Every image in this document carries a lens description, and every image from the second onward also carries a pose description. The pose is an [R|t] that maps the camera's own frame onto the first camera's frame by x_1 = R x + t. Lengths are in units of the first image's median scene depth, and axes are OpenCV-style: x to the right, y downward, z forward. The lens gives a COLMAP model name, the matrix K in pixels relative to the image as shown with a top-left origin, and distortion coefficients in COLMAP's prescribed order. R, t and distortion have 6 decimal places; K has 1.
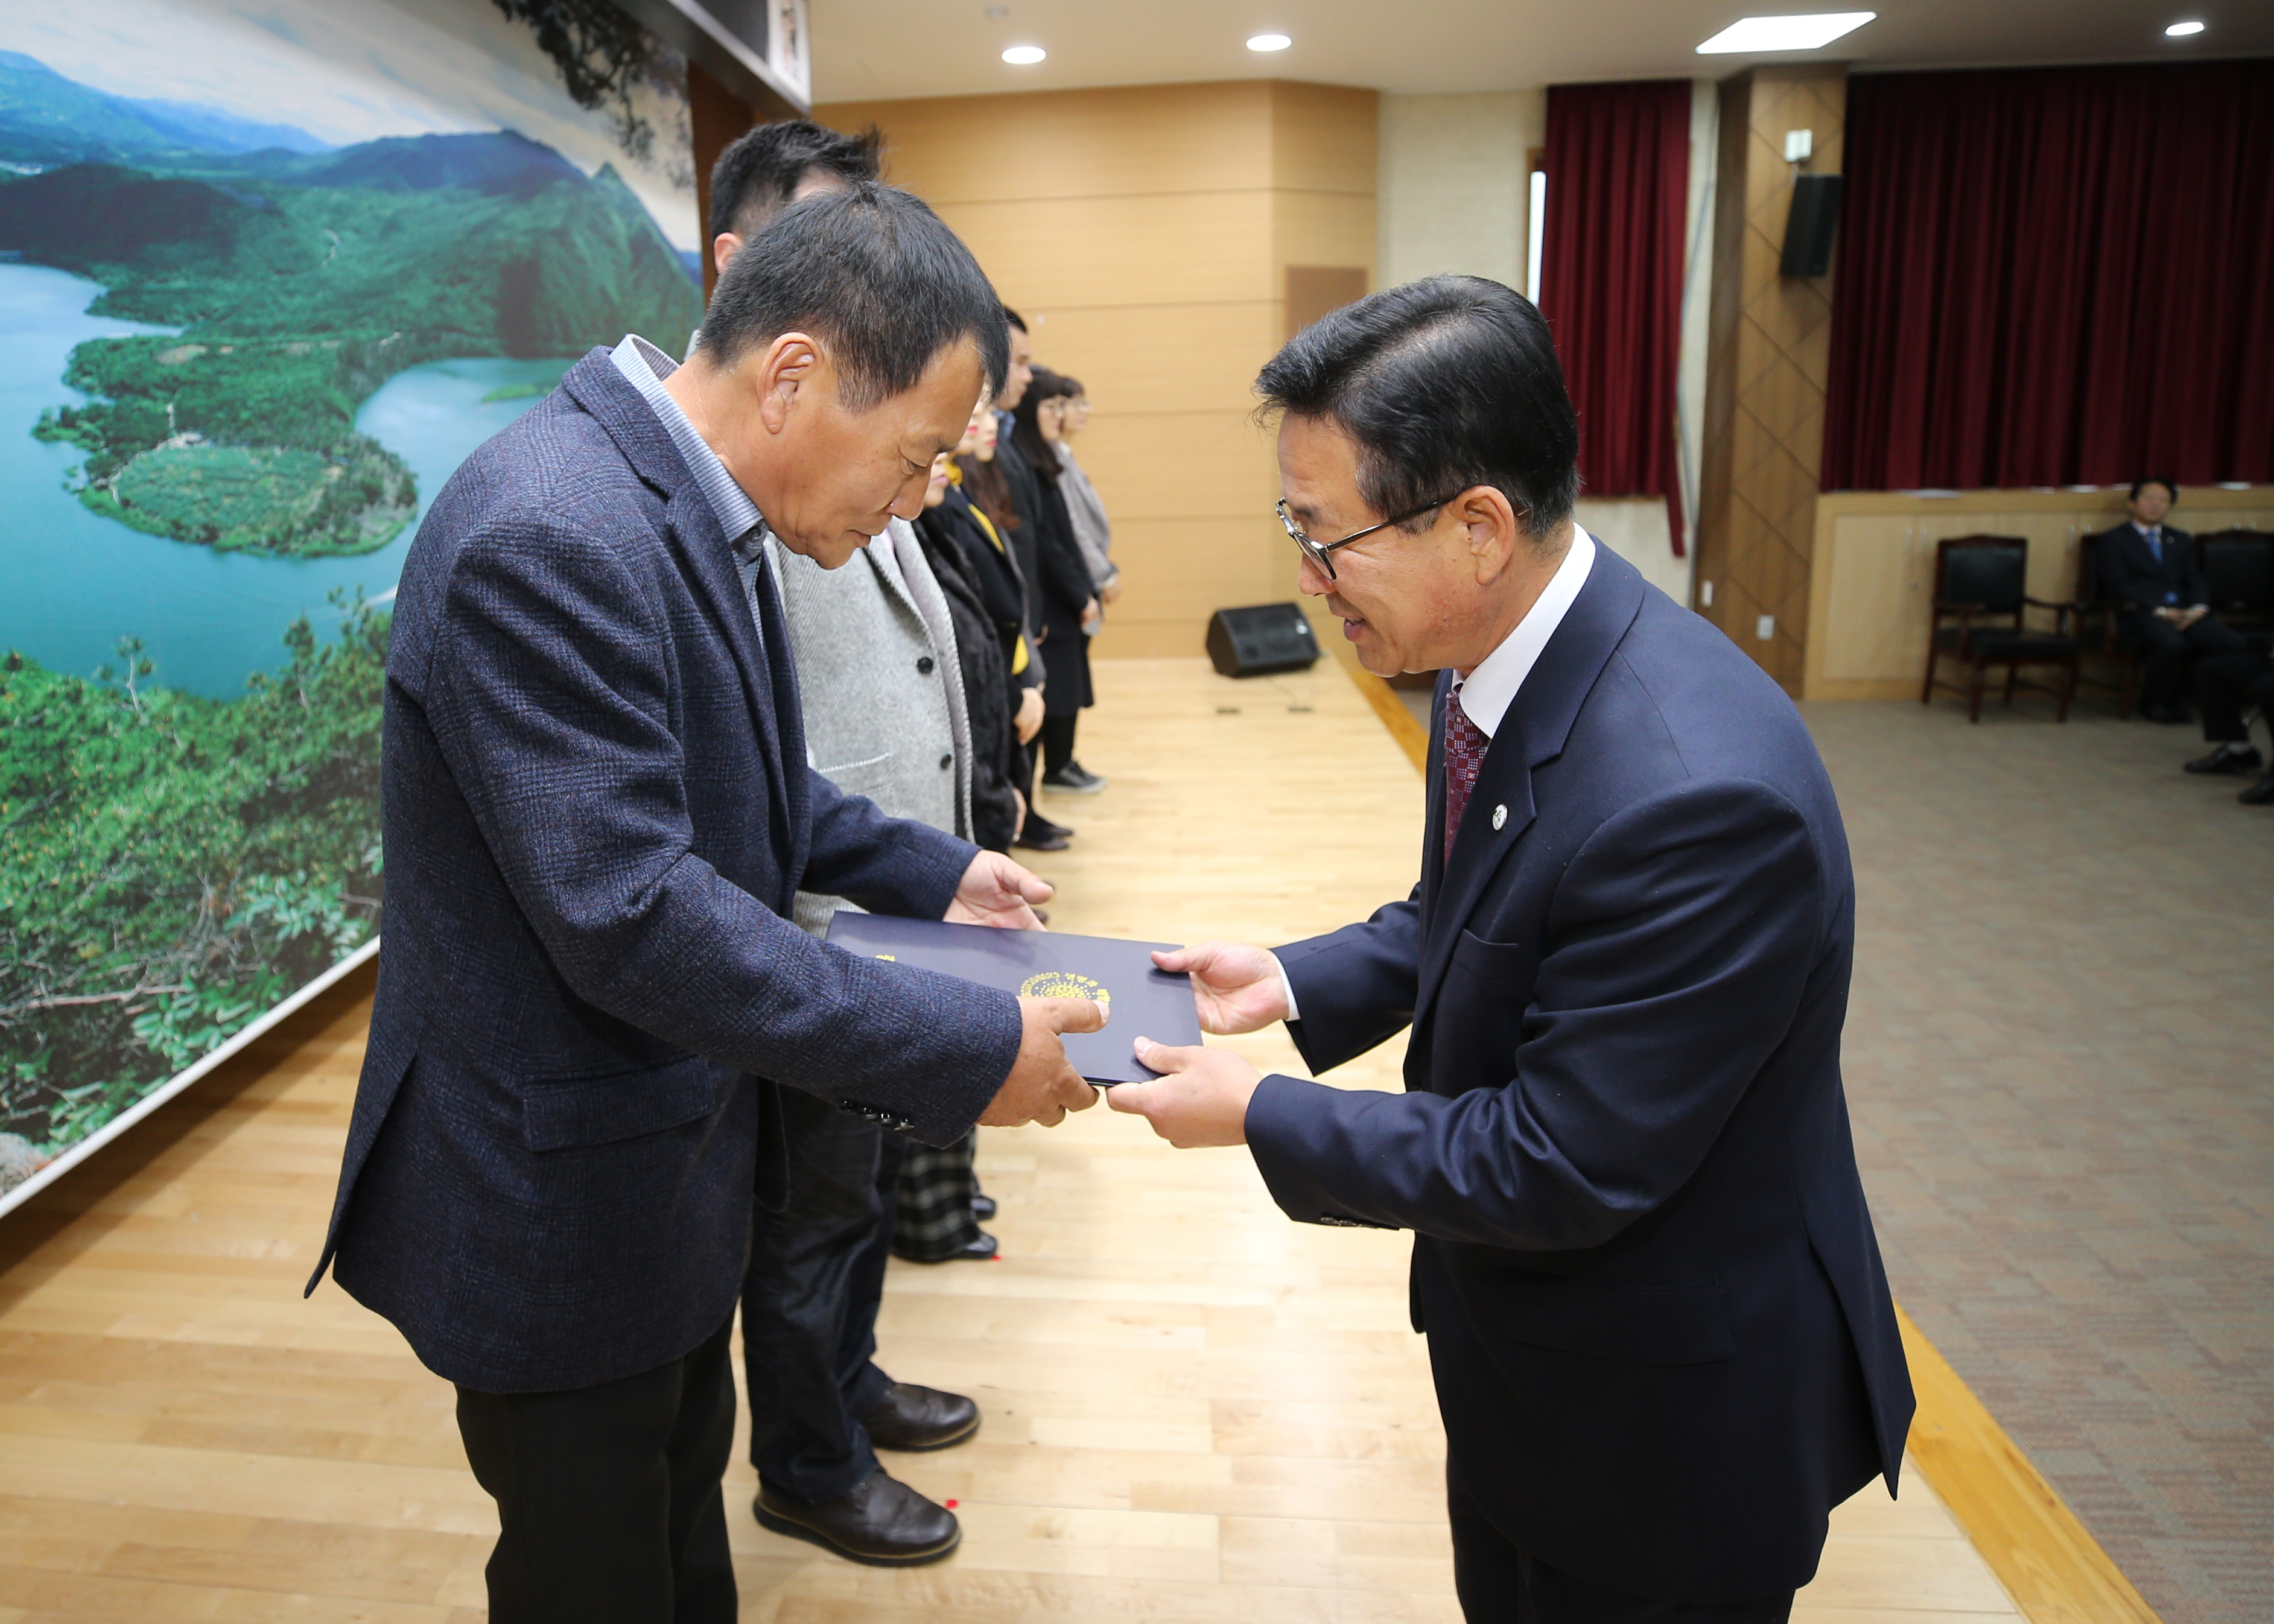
lens RADIAL K [[1542.5, 0, 1040.6], [0, 1542.5, 749.7], [0, 0, 1]] dist [-0.059518, 0.002400]
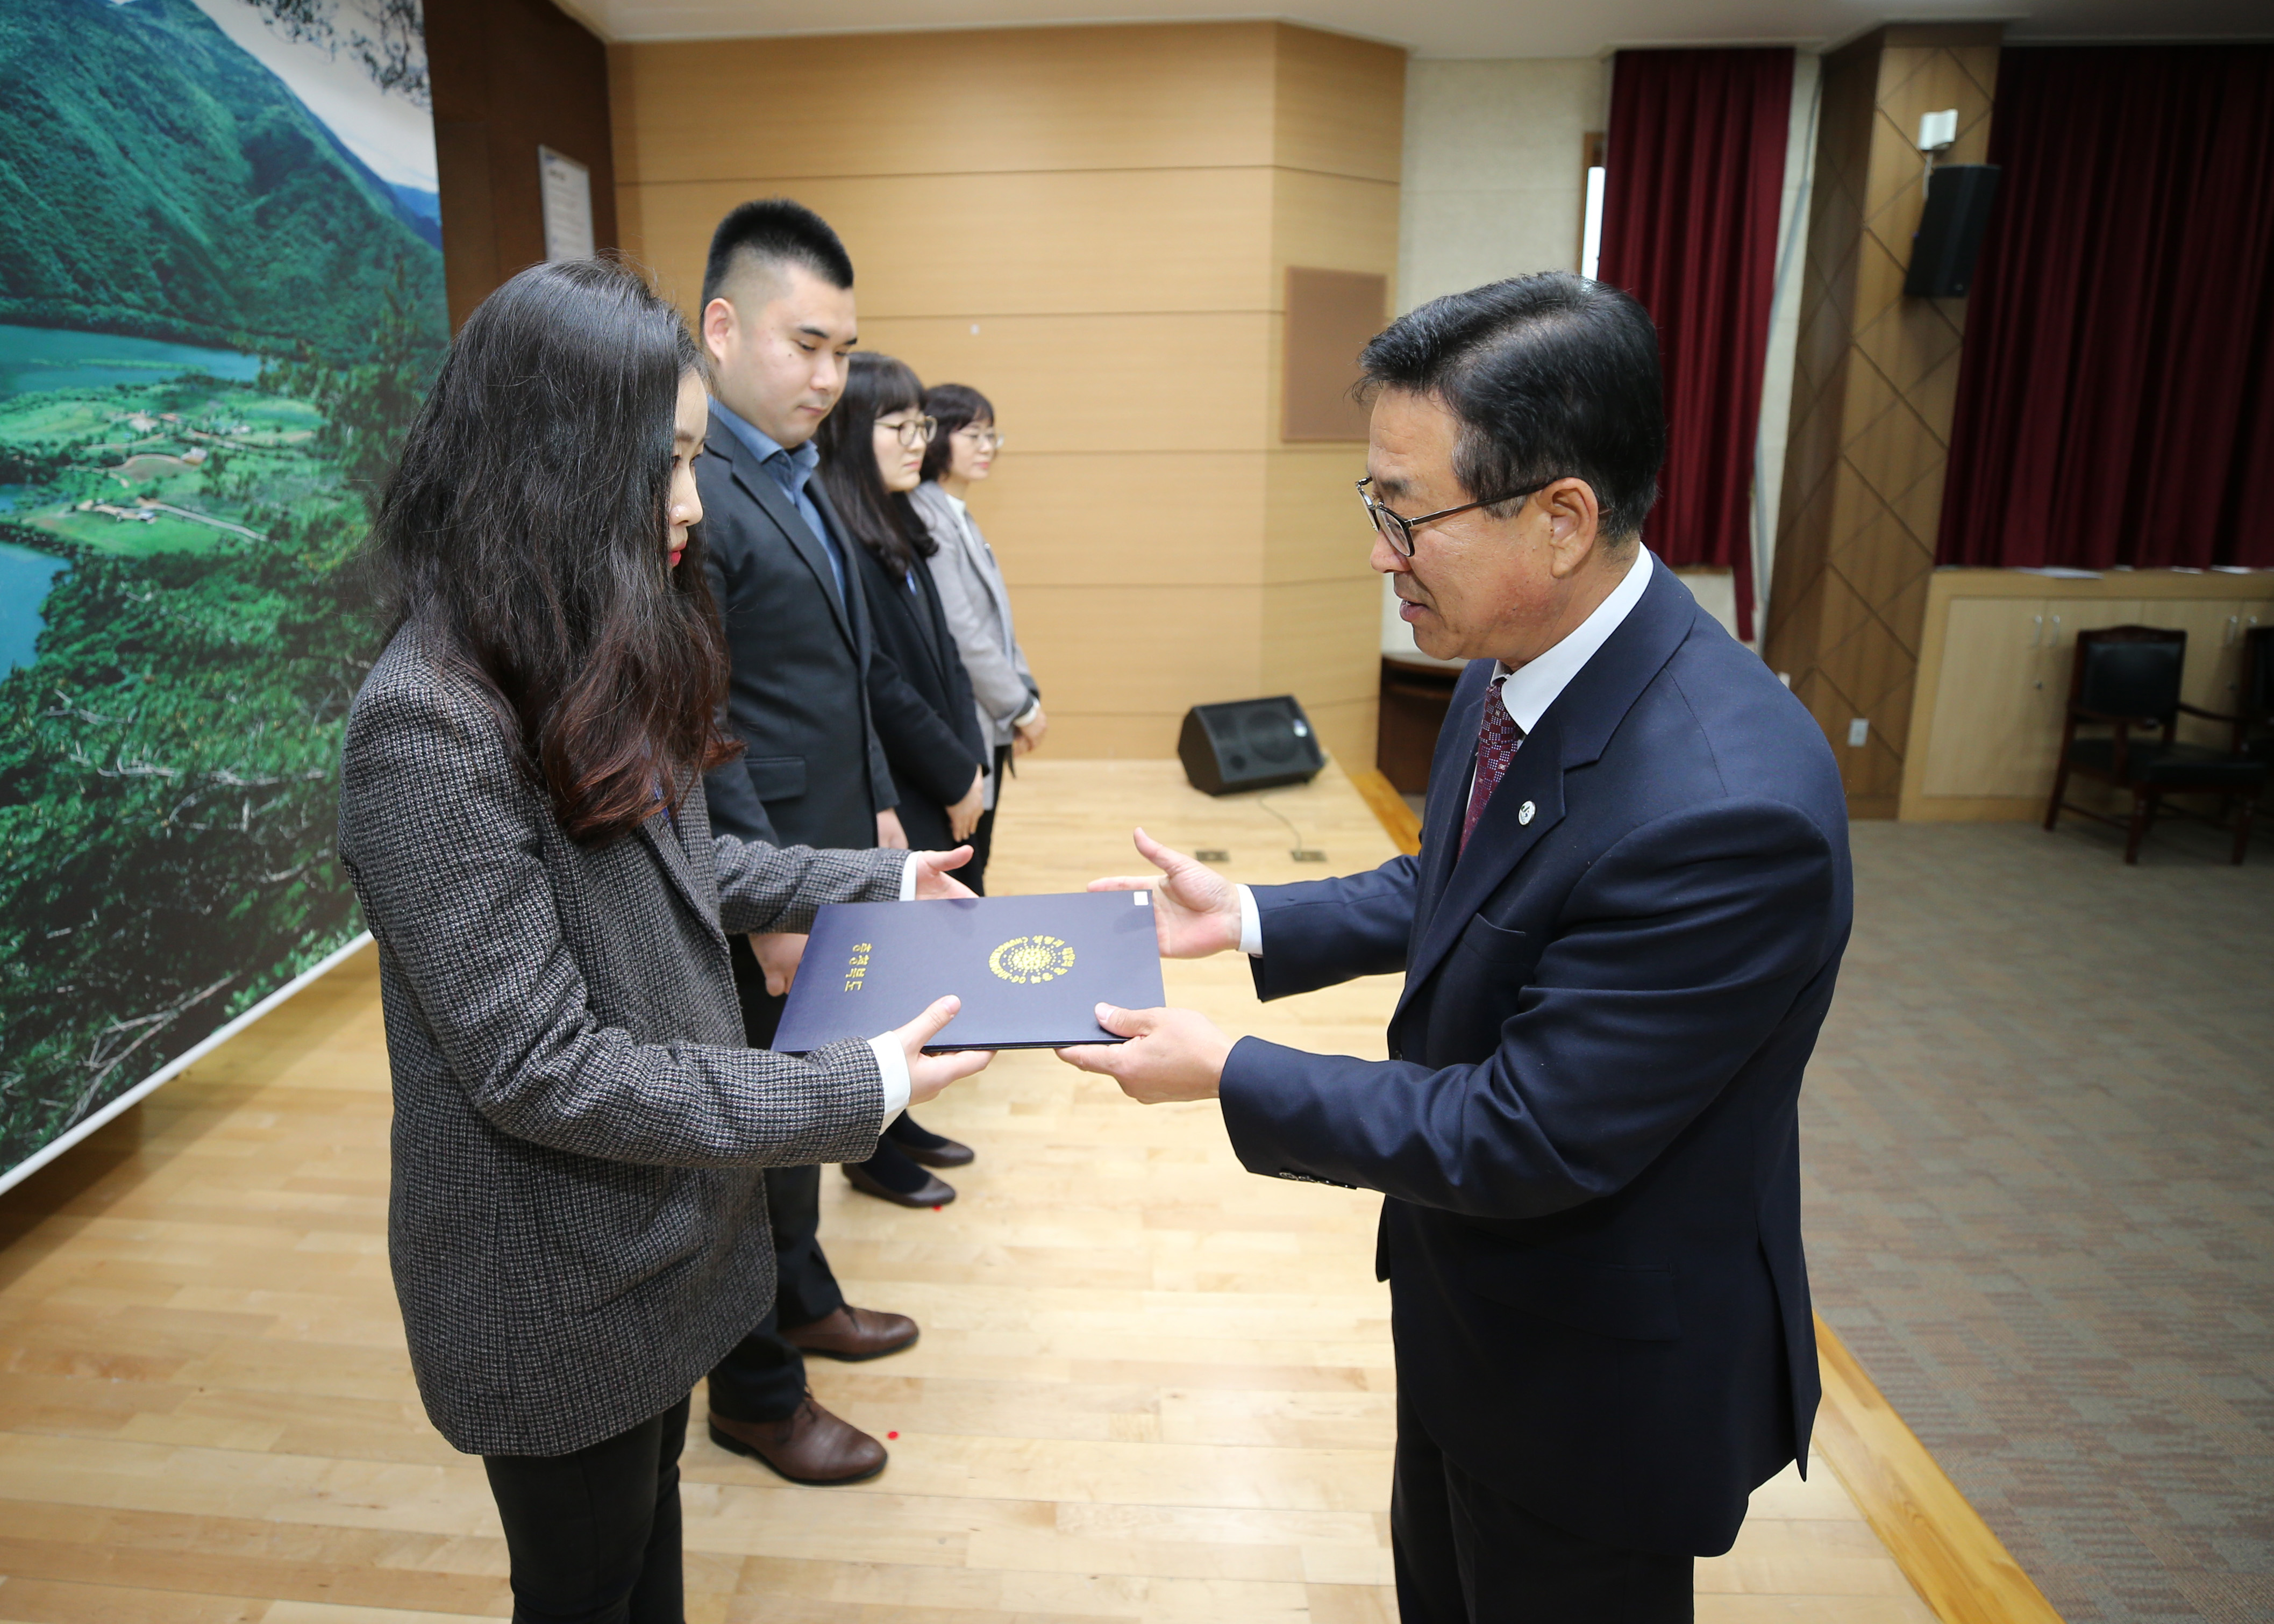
lens RADIAL K [[1318.7, 0, 1097.4], [0, 1318.7, 773.5], [0, 0, 1]] dist [-0.048417, 0.012854]
pose [[0.998076, 0.009428, 0.061274, 0.024594], [-0.010902, 0.999658, 0.023763, -0.072066], [-0.061029, -0.024385, 0.997838, 0.332899]]
